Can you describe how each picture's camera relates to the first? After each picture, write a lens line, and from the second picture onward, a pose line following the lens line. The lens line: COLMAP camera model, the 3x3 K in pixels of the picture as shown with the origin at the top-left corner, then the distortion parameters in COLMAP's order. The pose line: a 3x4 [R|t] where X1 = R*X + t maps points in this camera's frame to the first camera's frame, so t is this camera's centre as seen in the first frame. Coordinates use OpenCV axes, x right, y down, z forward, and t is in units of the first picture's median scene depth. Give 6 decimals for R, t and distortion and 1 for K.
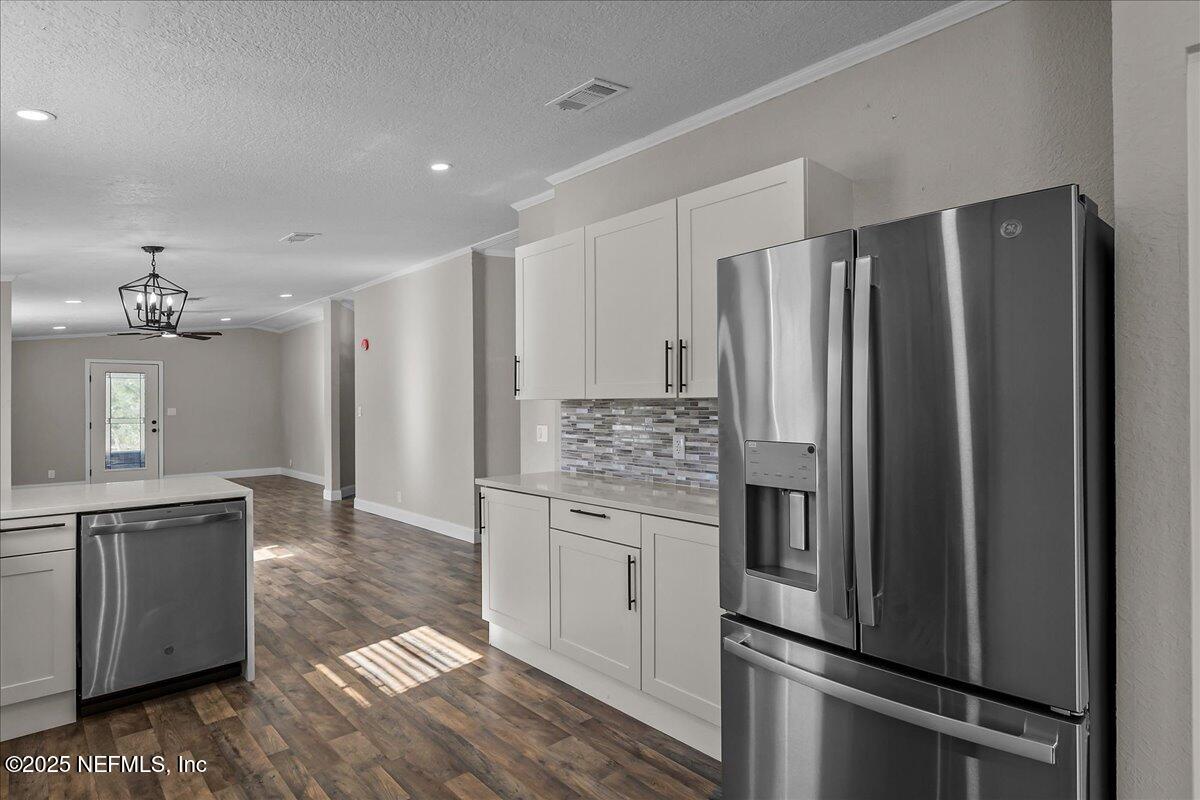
lens RADIAL K [[639.3, 0, 598.9], [0, 639.3, 402.6], [0, 0, 1]] dist [-0.001155, -0.000357]
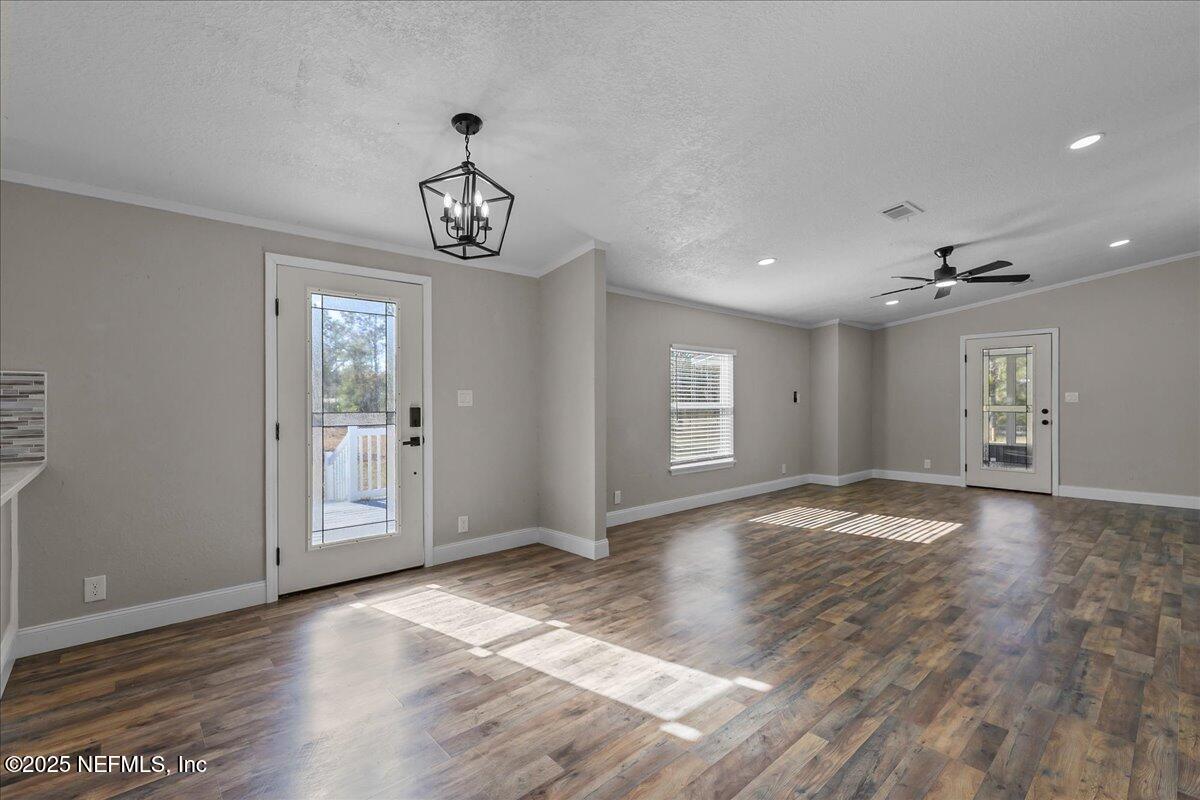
lens RADIAL K [[530.9, 0, 600.0], [0, 530.9, 400.0], [0, 0, 1]] dist [-0.000506, -0.000734]
pose [[-0.006120, 0.003459, -0.999975, -0.234763], [0.005804, 0.999977, 0.003423, 0.038489], [0.999964, -0.005783, -0.006140, 1.498973]]
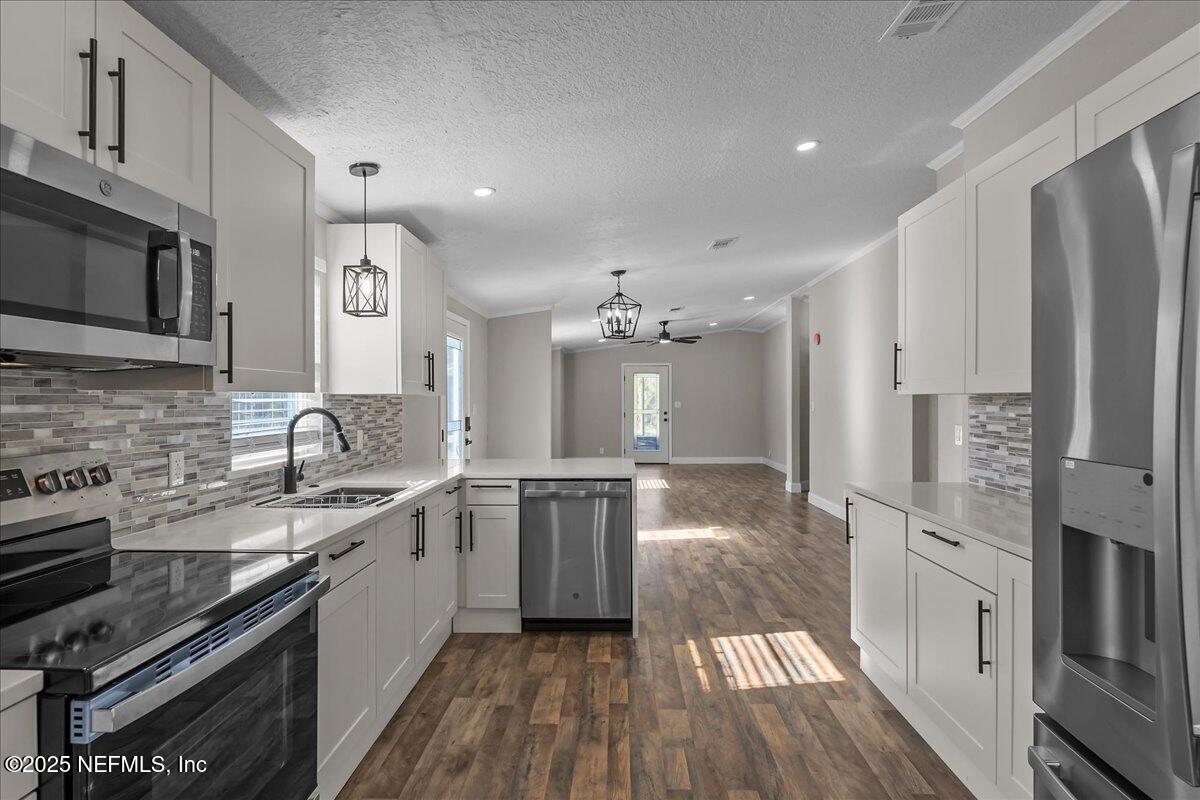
lens RADIAL K [[639.3, 0, 598.9], [0, 639.3, 402.6], [0, 0, 1]] dist [-0.001155, -0.000357]
pose [[0.719648, 0.007364, -0.694300, 0.180257], [-0.001551, 0.999958, 0.008999, -0.000673], [0.694338, -0.005400, 0.719629, 0.107604]]
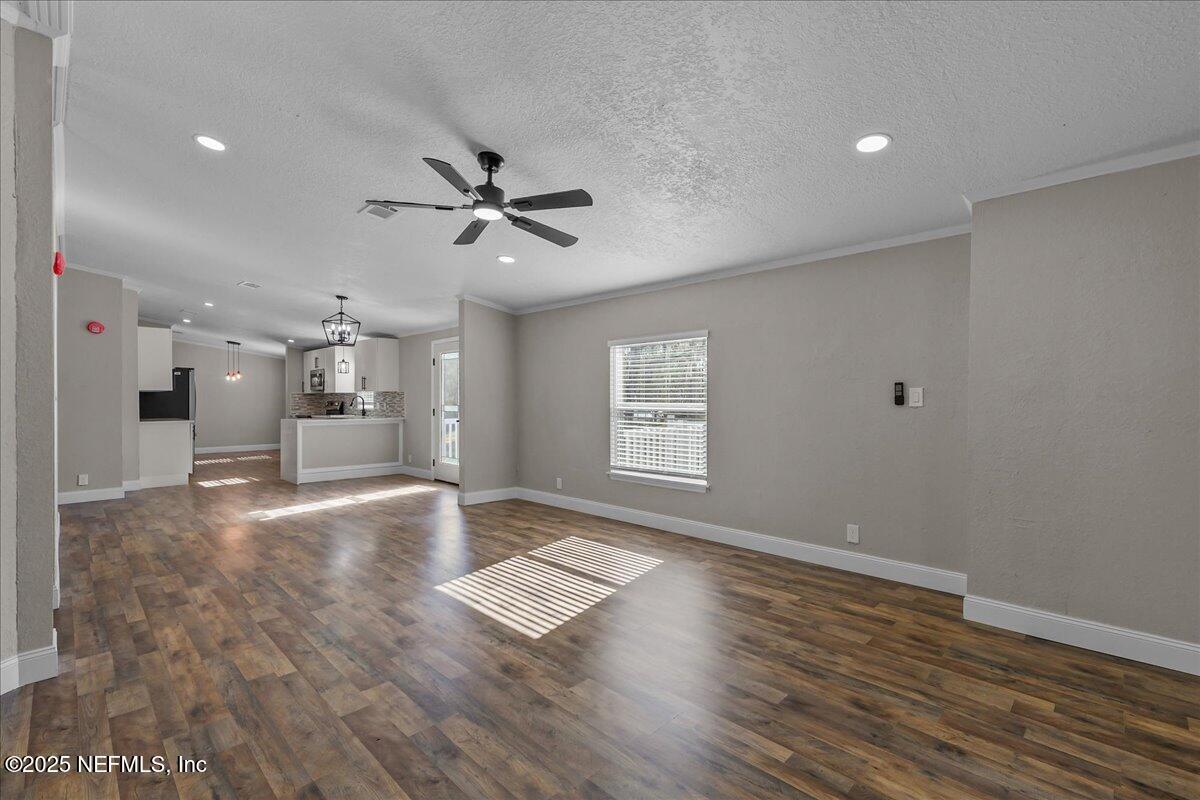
lens RADIAL K [[530.9, 0, 600.0], [0, 530.9, 400.0], [0, 0, 1]] dist [-0.000506, -0.000734]
pose [[-0.998624, 0.006696, -0.052015, -1.725403], [0.006757, 0.999977, -0.001009, 0.047447], [0.052007, -0.001359, -0.998646, 3.222110]]
